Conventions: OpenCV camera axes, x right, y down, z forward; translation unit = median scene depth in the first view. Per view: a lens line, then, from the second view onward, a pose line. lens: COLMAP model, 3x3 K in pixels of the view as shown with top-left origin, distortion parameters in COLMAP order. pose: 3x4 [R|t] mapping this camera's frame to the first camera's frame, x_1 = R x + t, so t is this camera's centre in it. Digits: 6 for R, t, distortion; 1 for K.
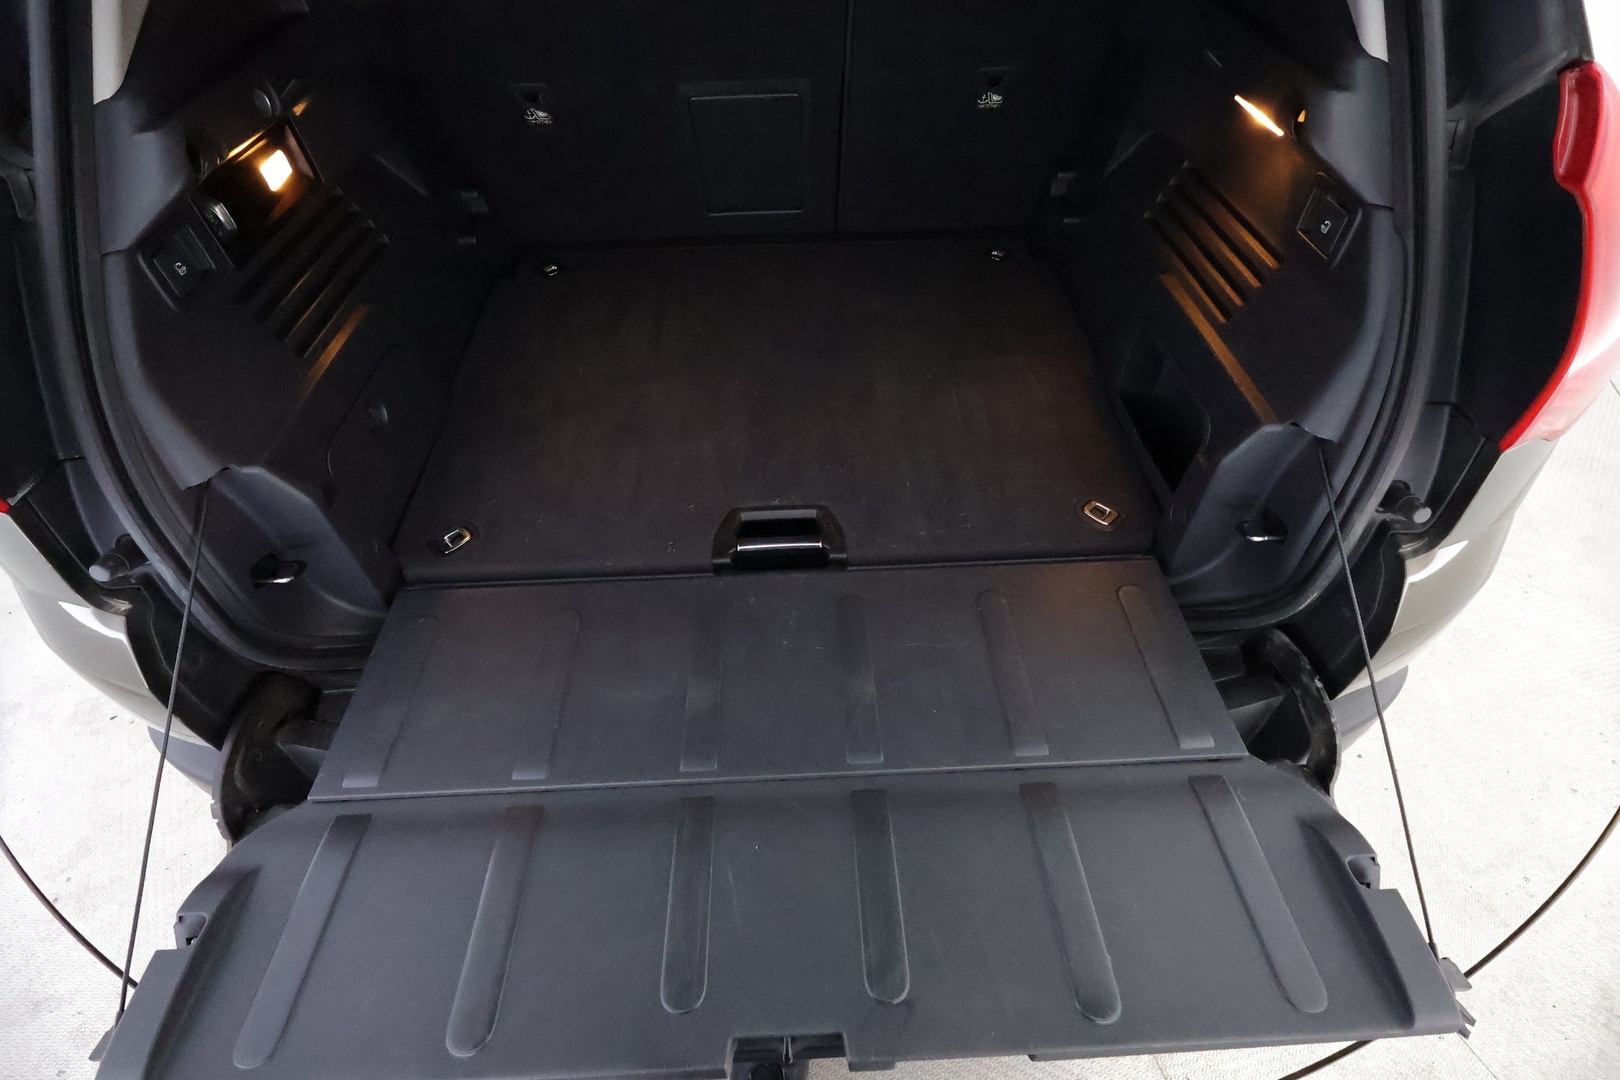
lens RADIAL K [[744.3, 0, 810.1], [0, 744.3, 535.3], [0, 0, 1]] dist [-0.001329, 0.000611]
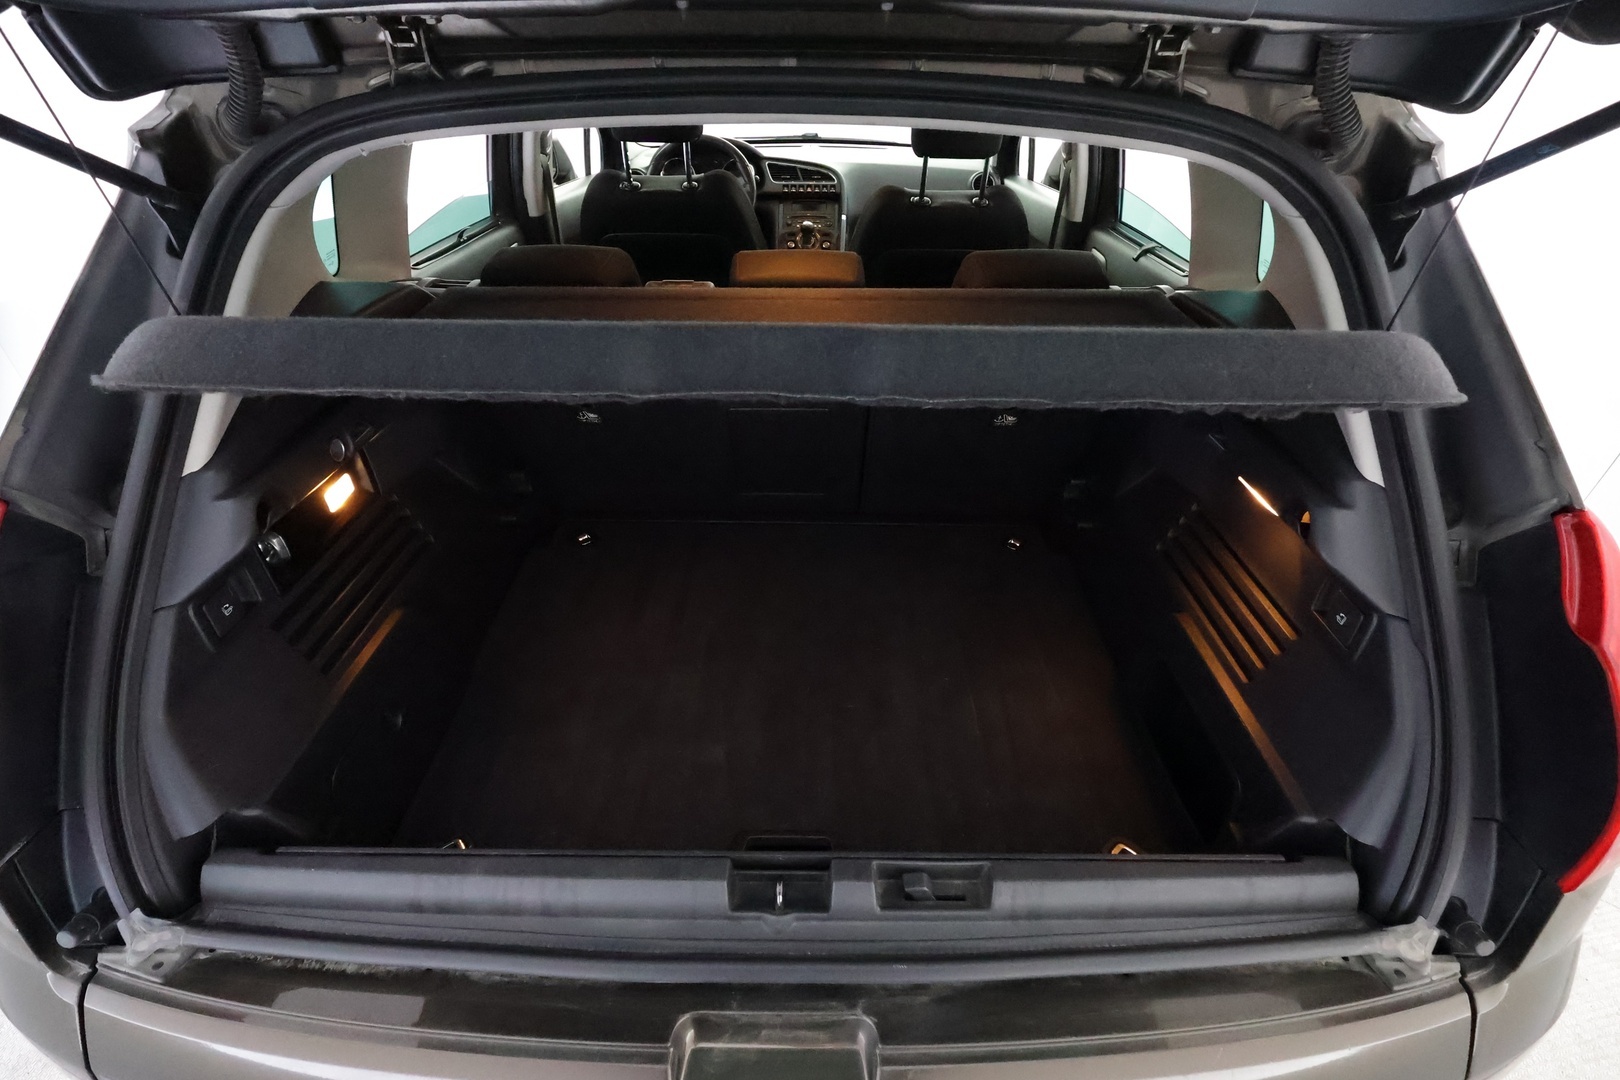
lens RADIAL K [[744.3, 0, 809.4], [0, 744.3, 539.1], [0, 0, 1]] dist [-0.001329, 0.000611]
pose [[0.998612, 0.045988, -0.025677, -0.011067], [-0.050731, 0.970873, -0.234162, -0.261859], [0.014160, 0.235140, 0.971858, -0.024265]]
